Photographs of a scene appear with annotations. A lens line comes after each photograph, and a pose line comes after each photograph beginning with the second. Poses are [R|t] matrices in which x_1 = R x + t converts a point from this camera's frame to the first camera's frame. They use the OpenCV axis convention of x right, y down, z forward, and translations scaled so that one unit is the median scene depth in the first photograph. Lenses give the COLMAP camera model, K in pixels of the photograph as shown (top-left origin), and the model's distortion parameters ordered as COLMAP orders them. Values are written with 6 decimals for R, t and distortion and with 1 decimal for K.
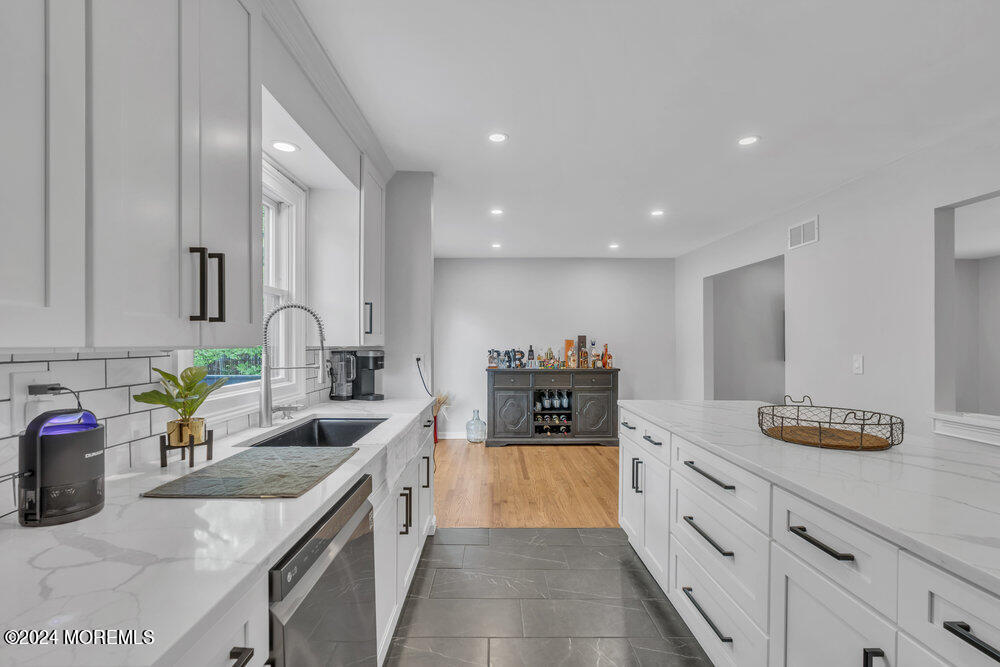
lens RADIAL K [[455.5, 0, 500.2], [0, 455.5, 341.3], [0, 0, 1]] dist [-0.005646, 0.000680]
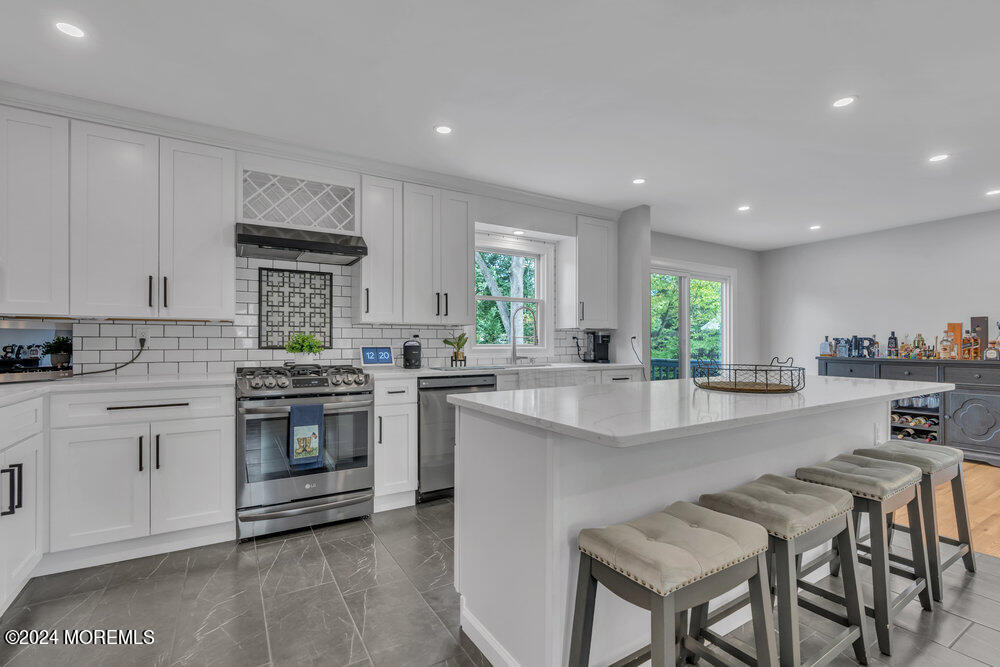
lens RADIAL K [[455.5, 0, 500.2], [0, 455.5, 341.3], [0, 0, 1]] dist [-0.005646, 0.000680]
pose [[0.513154, -0.012673, -0.858203, 0.441851], [0.006137, 0.999920, -0.011096, 0.033681], [0.858275, 0.000427, 0.513190, -0.053380]]
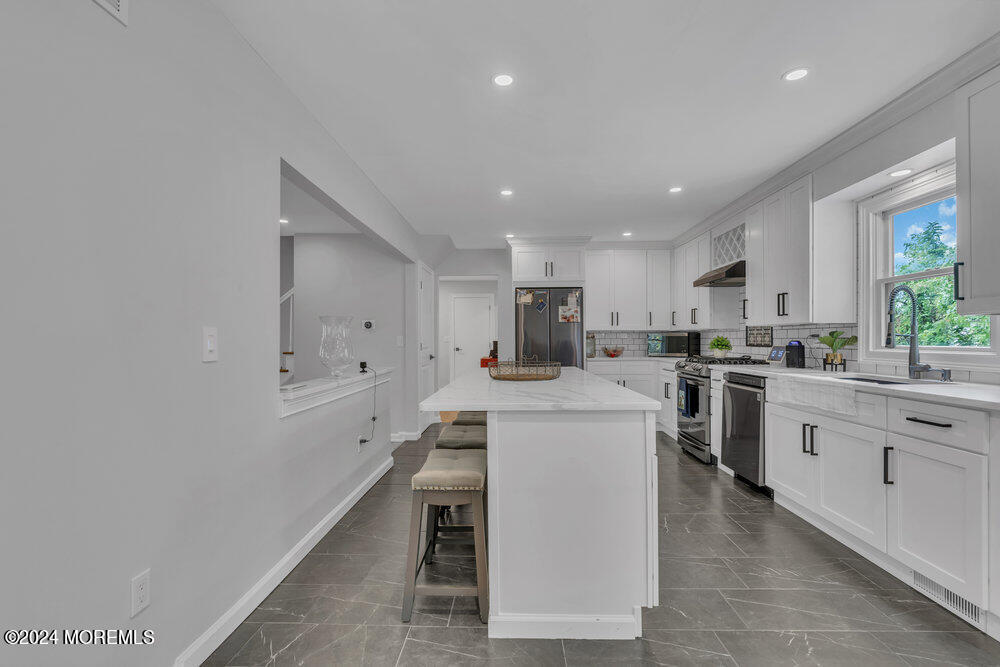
lens RADIAL K [[465.8, 0, 491.2], [0, 465.8, 339.8], [0, 0, 1]] dist [-0.000555, 0.000149]
pose [[-0.998317, -0.003295, 0.057896, 0.229154], [-0.003313, 0.999994, -0.000212, 0.025762], [-0.057895, -0.000403, -0.998323, 0.841396]]
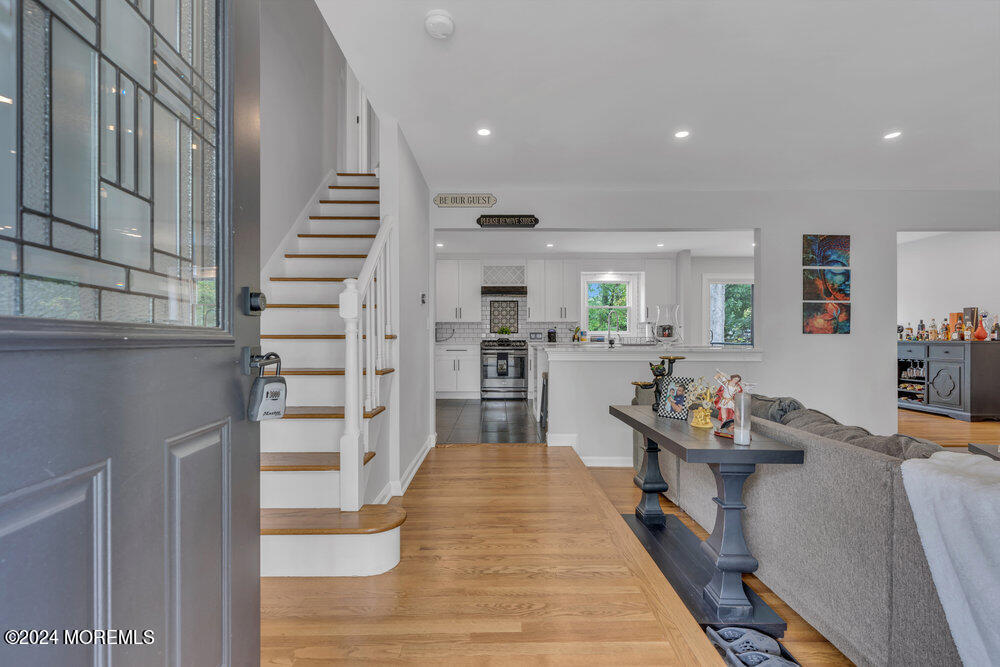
lens RADIAL K [[455.5, 0, 500.2], [0, 455.5, 341.3], [0, 0, 1]] dist [-0.005646, 0.000680]
pose [[-0.000107, 0.000810, -1.000000, 1.212947], [0.002618, 0.999996, 0.000809, 0.059207], [0.999997, -0.002618, -0.000109, 0.008740]]
